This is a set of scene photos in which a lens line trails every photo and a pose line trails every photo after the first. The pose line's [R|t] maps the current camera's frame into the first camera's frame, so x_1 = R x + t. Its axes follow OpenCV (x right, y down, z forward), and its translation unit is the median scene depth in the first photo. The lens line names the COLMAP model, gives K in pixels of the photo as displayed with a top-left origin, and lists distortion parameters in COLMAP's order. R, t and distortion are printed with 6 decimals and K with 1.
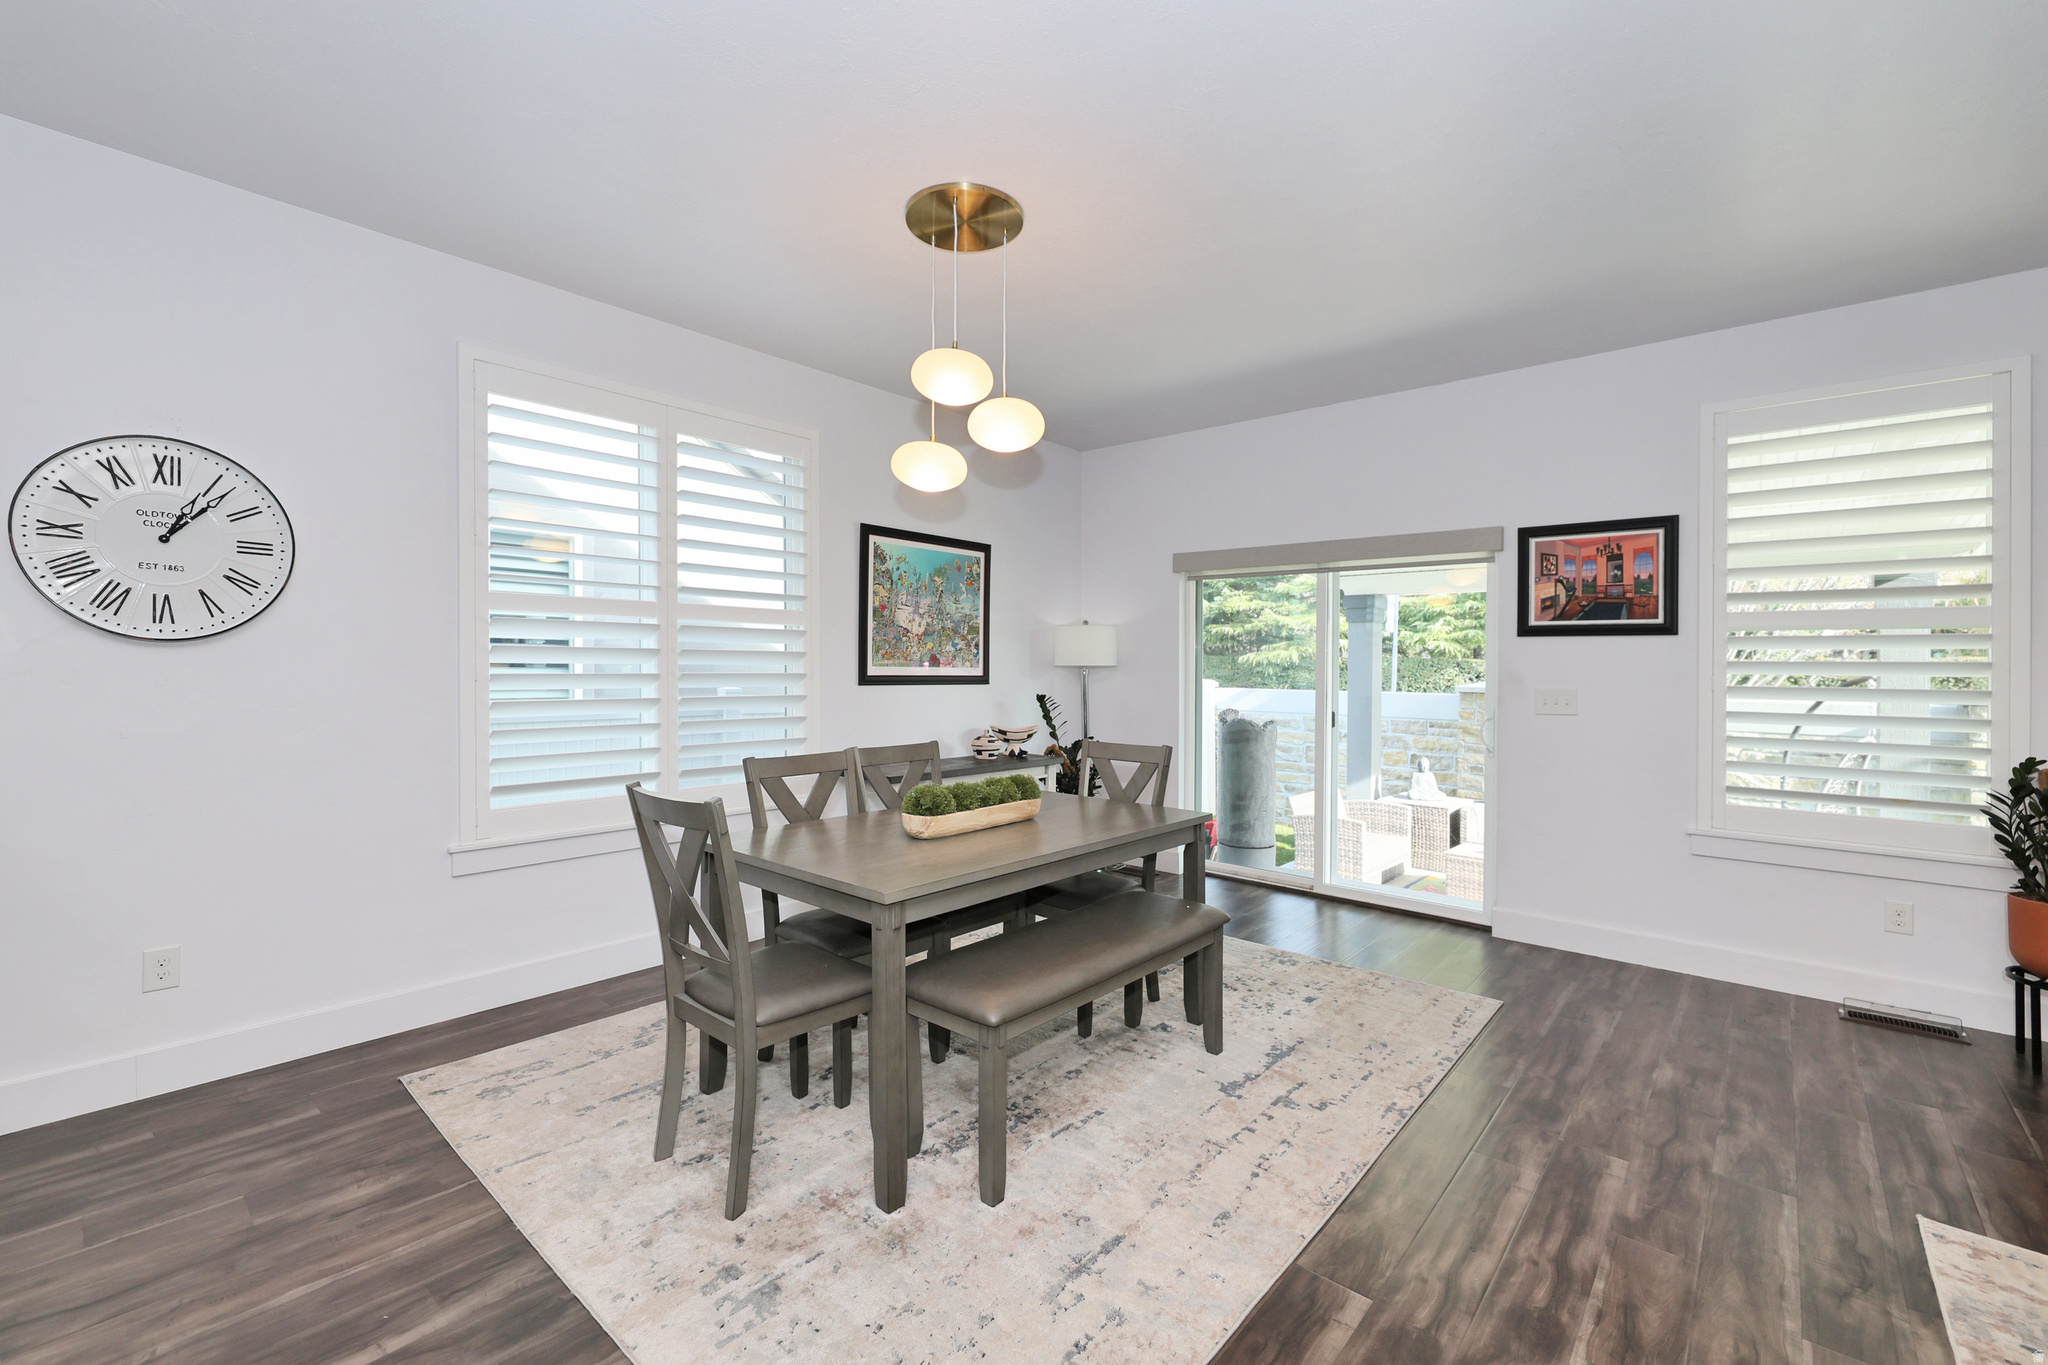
lens RADIAL K [[866.8, 0, 1038.0], [0, 866.8, 664.9], [0, 0, 1]] dist [-0.001864, -0.001123]
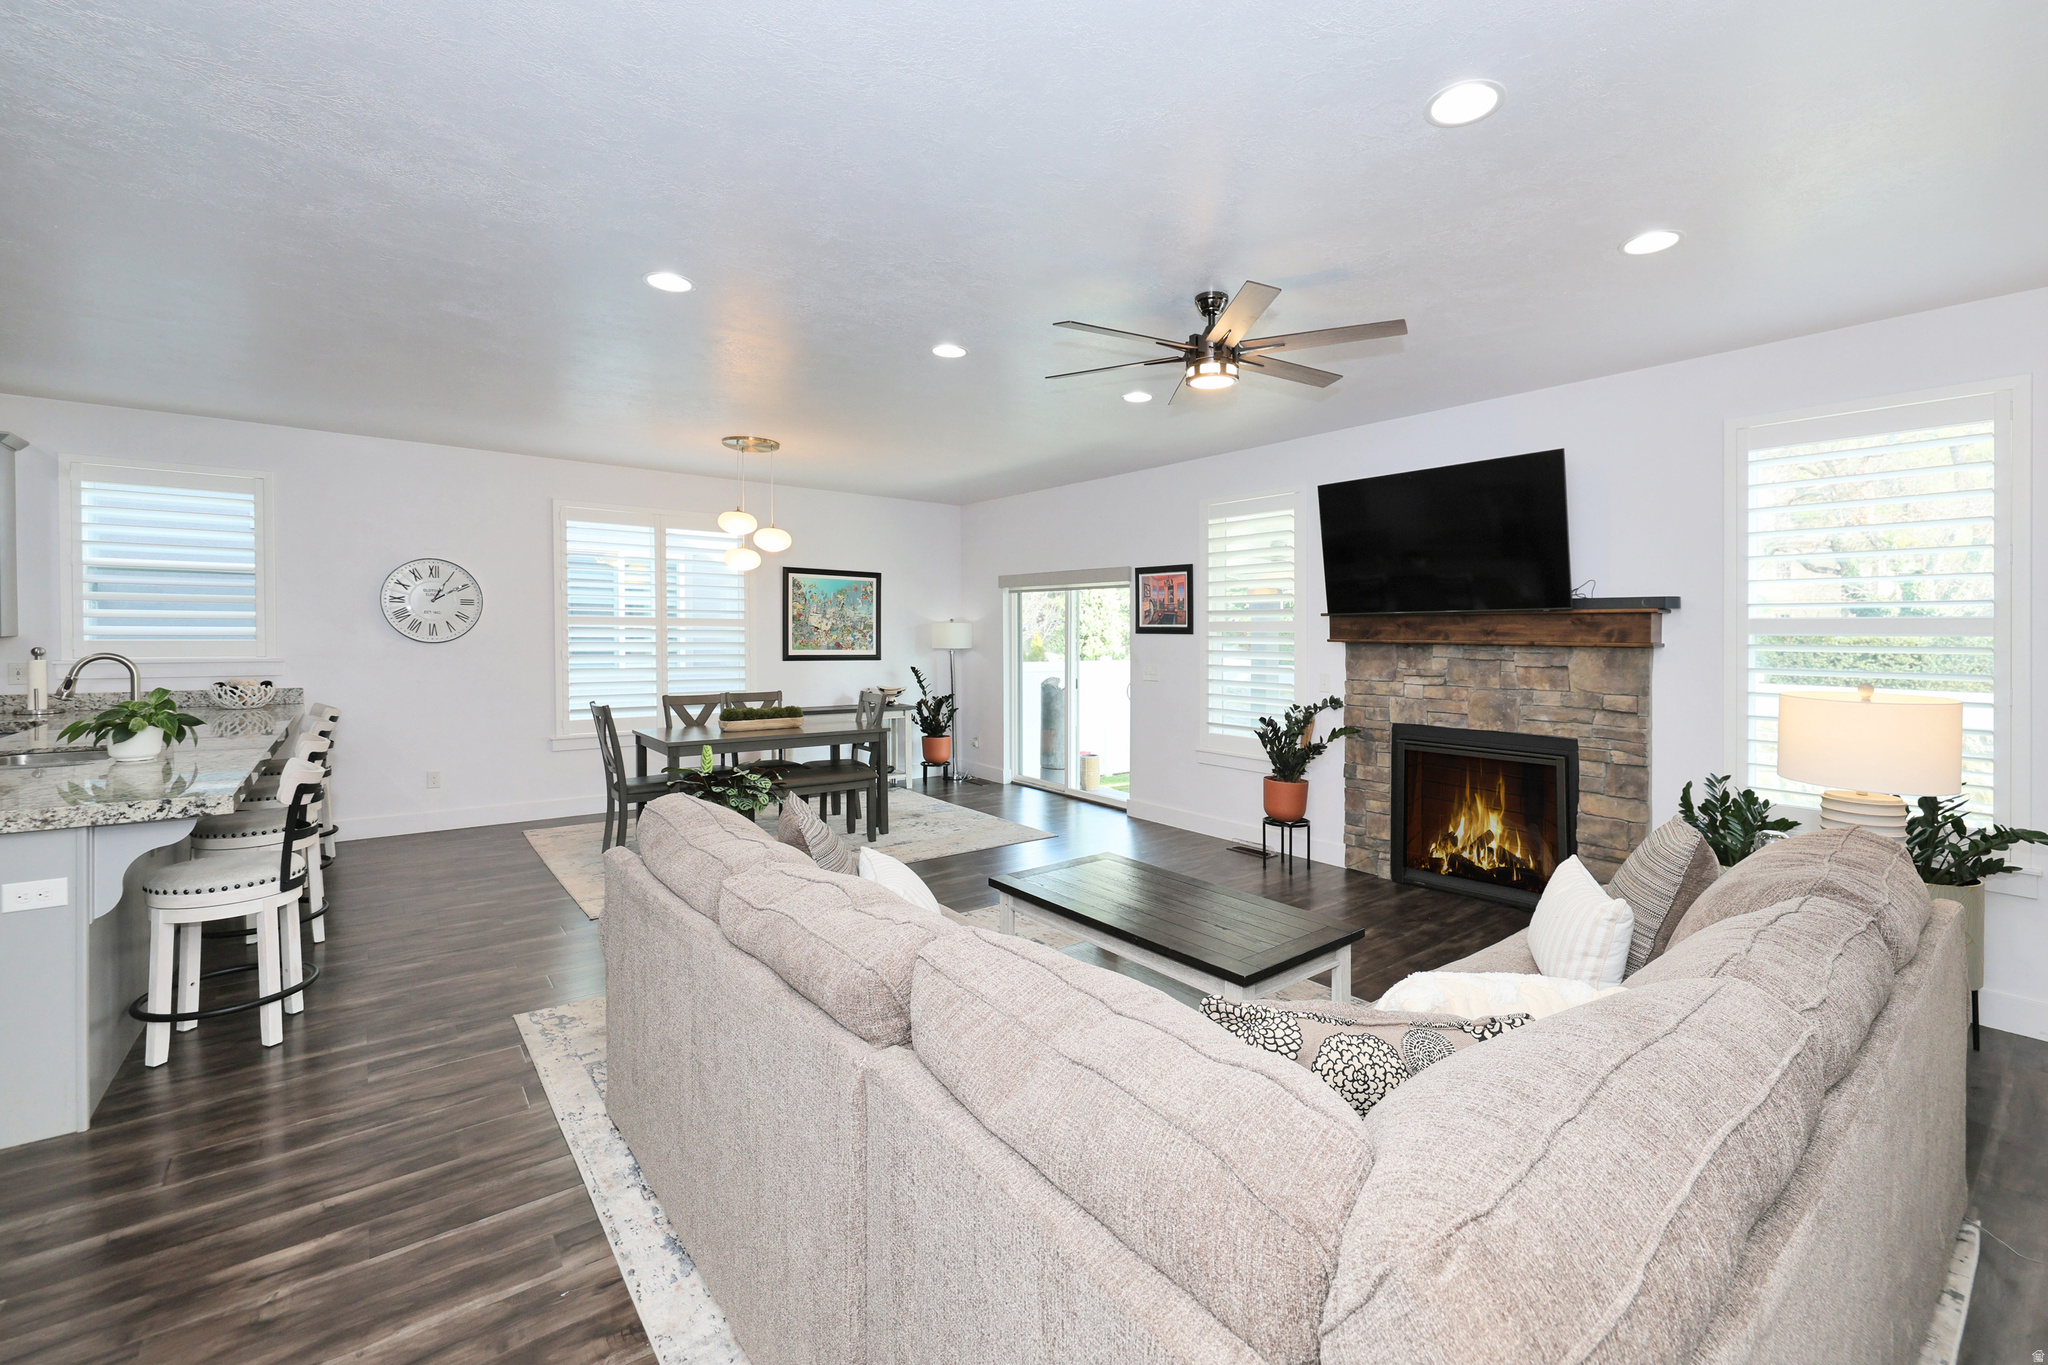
lens RADIAL K [[866.8, 0, 1053.4], [0, 866.8, 645.5], [0, 0, 1]] dist [-0.001864, -0.001123]
pose [[0.983596, 0.000982, -0.180380, 0.773263], [0.000925, 0.999945, 0.010487, -0.030161], [0.180381, -0.010481, 0.983541, -0.730787]]
